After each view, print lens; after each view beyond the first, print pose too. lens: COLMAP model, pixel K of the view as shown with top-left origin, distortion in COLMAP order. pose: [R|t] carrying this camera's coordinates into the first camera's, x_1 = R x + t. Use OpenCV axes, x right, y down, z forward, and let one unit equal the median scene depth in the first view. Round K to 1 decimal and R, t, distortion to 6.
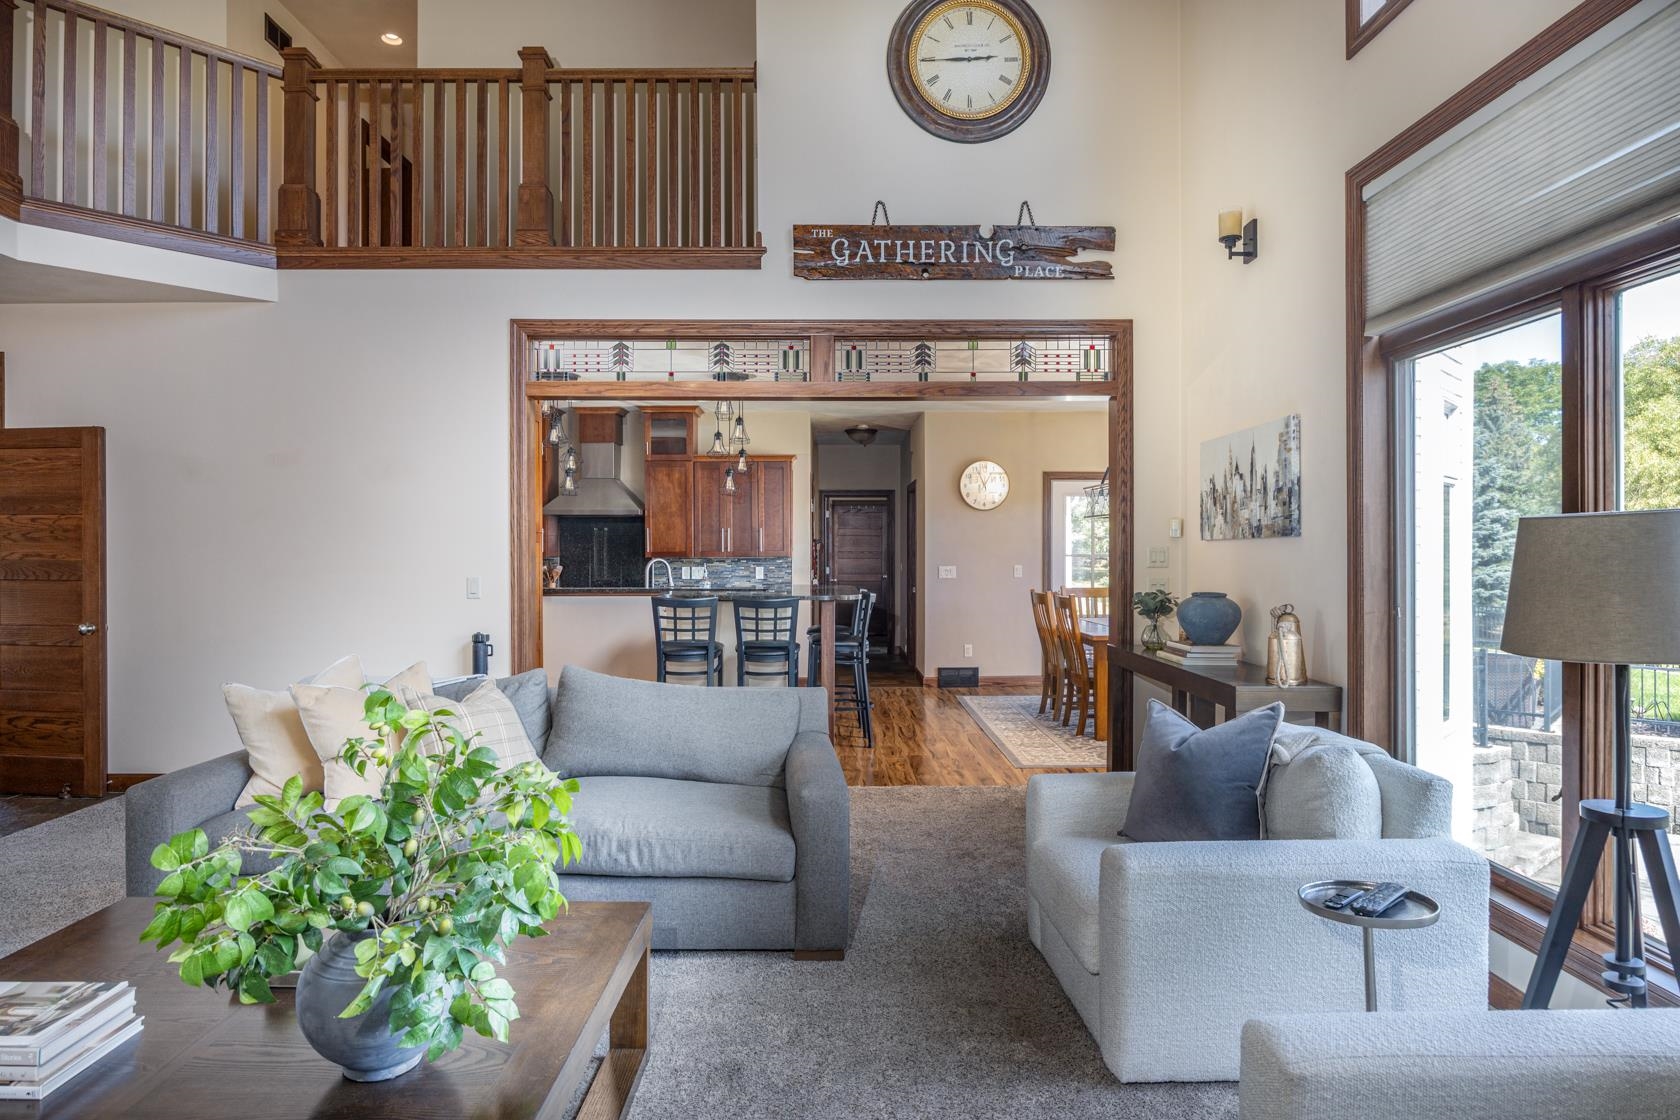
lens RADIAL K [[970.0, 0, 840.0], [0, 970.0, 560.0], [0, 0, 1]] dist [-0.000759, 0.000115]
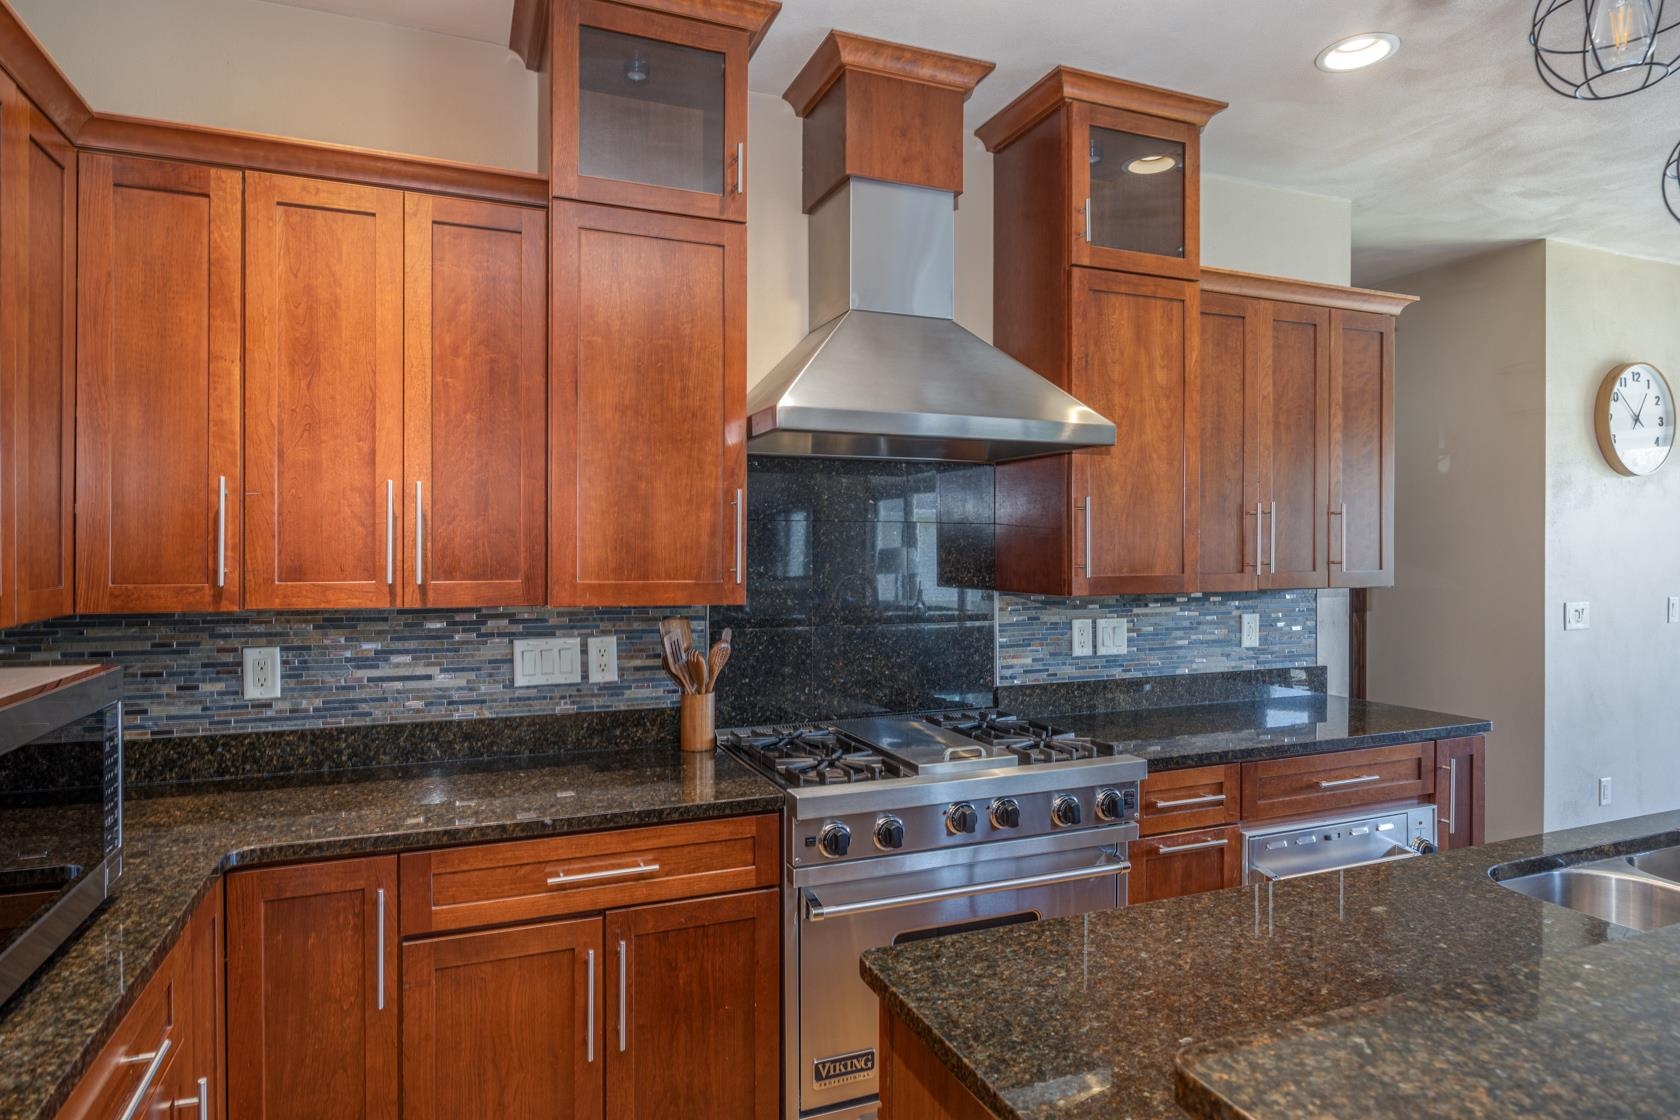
lens RADIAL K [[970.0, 0, 840.0], [0, 970.0, 560.0], [0, 0, 1]] dist [-0.000759, 0.000115]
pose [[0.931887, -0.005622, 0.362706, -0.368776], [0.003851, 0.999977, 0.005605, -0.015918], [-0.362729, -0.003826, 0.931887, 0.745592]]
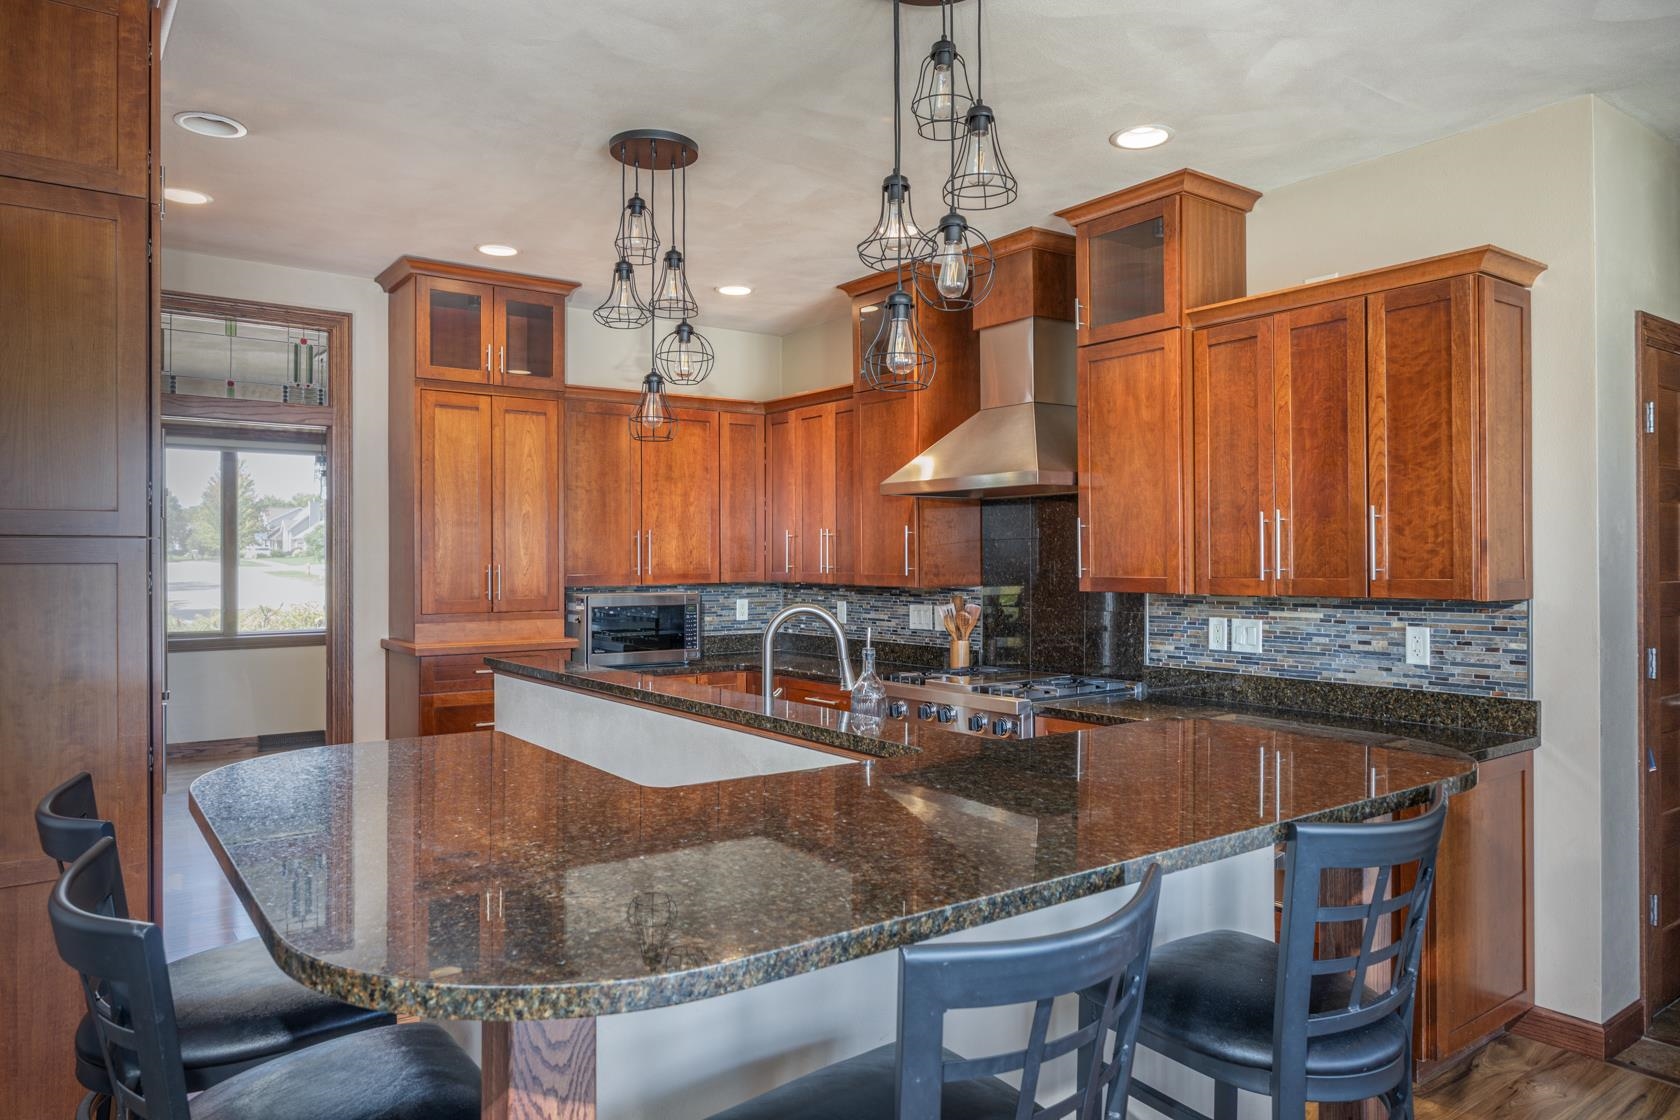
lens RADIAL K [[1097.6, 0, 840.0], [0, 1097.6, 560.0], [0, 0, 1]] dist [0.000718, 0.000305]
pose [[0.582541, -0.003814, -0.812792, 0.104276], [-0.002024, 0.999979, -0.006143, -0.012882], [0.812799, 0.005224, 0.582521, 0.653116]]
